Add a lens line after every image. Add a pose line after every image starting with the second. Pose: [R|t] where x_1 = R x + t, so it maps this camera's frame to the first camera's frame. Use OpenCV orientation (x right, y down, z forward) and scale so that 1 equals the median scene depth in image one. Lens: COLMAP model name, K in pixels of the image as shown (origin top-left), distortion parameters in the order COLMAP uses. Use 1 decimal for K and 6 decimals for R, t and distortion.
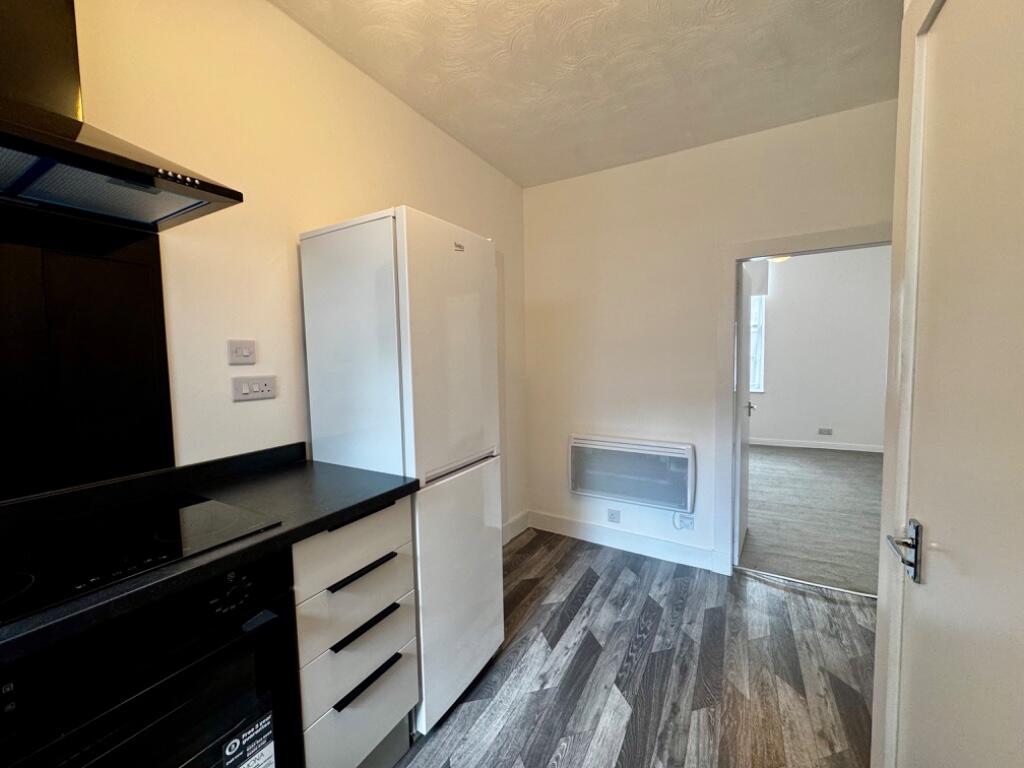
lens RADIAL K [[412.0, 0, 512.0], [0, 412.0, 384.0], [0, 0, 1]] dist [-0.000299, -0.000141]
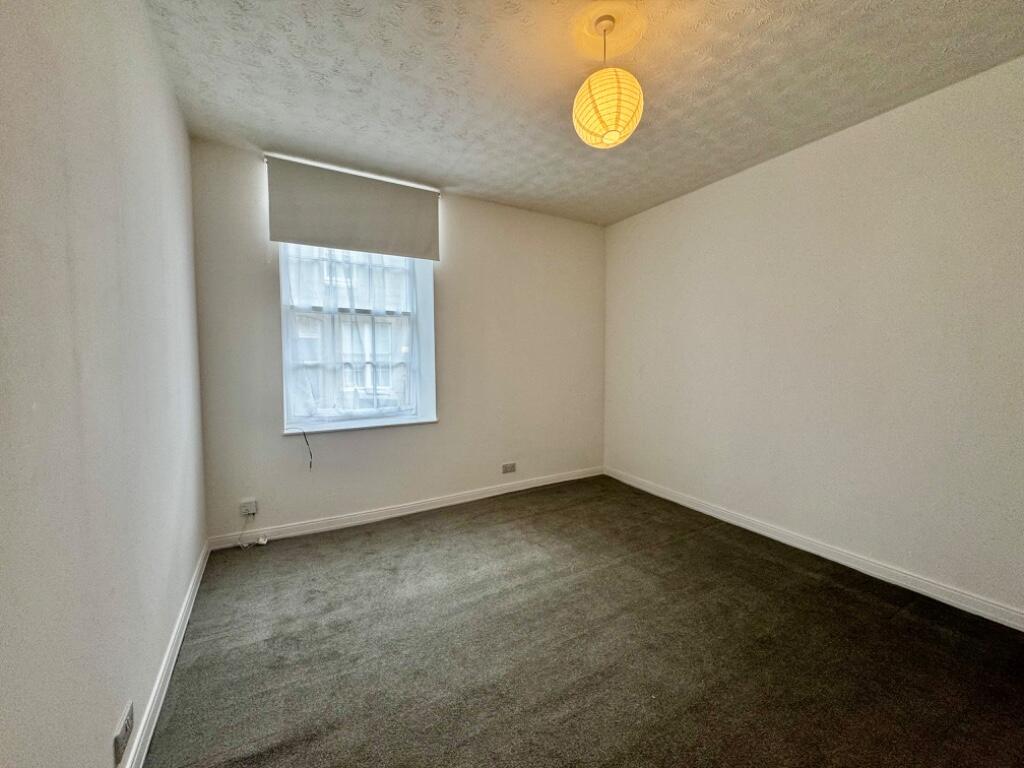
lens RADIAL K [[412.0, 0, 512.0], [0, 412.0, 384.0], [0, 0, 1]] dist [-0.000299, -0.000141]
pose [[0.505206, -0.035681, 0.862261, 0.448415], [0.056958, 0.998345, 0.007940, -0.104972], [-0.861117, 0.045101, 0.506402, 1.845665]]
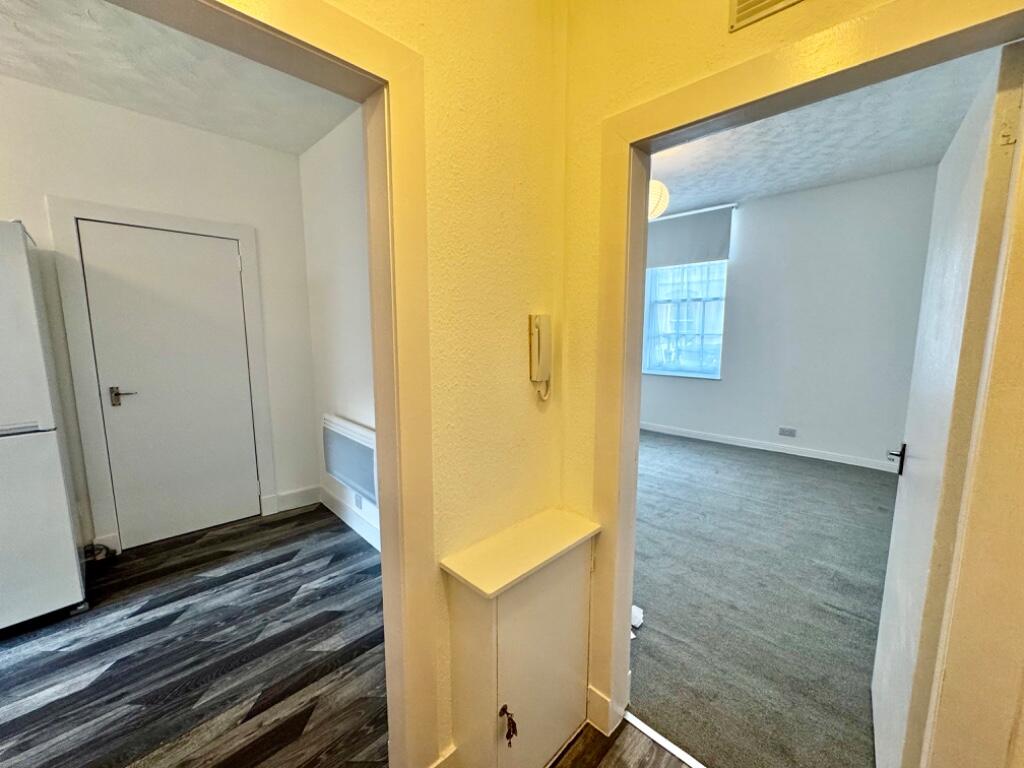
lens RADIAL K [[412.0, 0, 512.0], [0, 412.0, 384.0], [0, 0, 1]] dist [-0.000299, -0.000141]
pose [[0.964757, 0.051146, -0.258124, 1.317125], [-0.032184, 0.996499, 0.077161, -0.062677], [0.261167, -0.066134, 0.963026, 0.294476]]
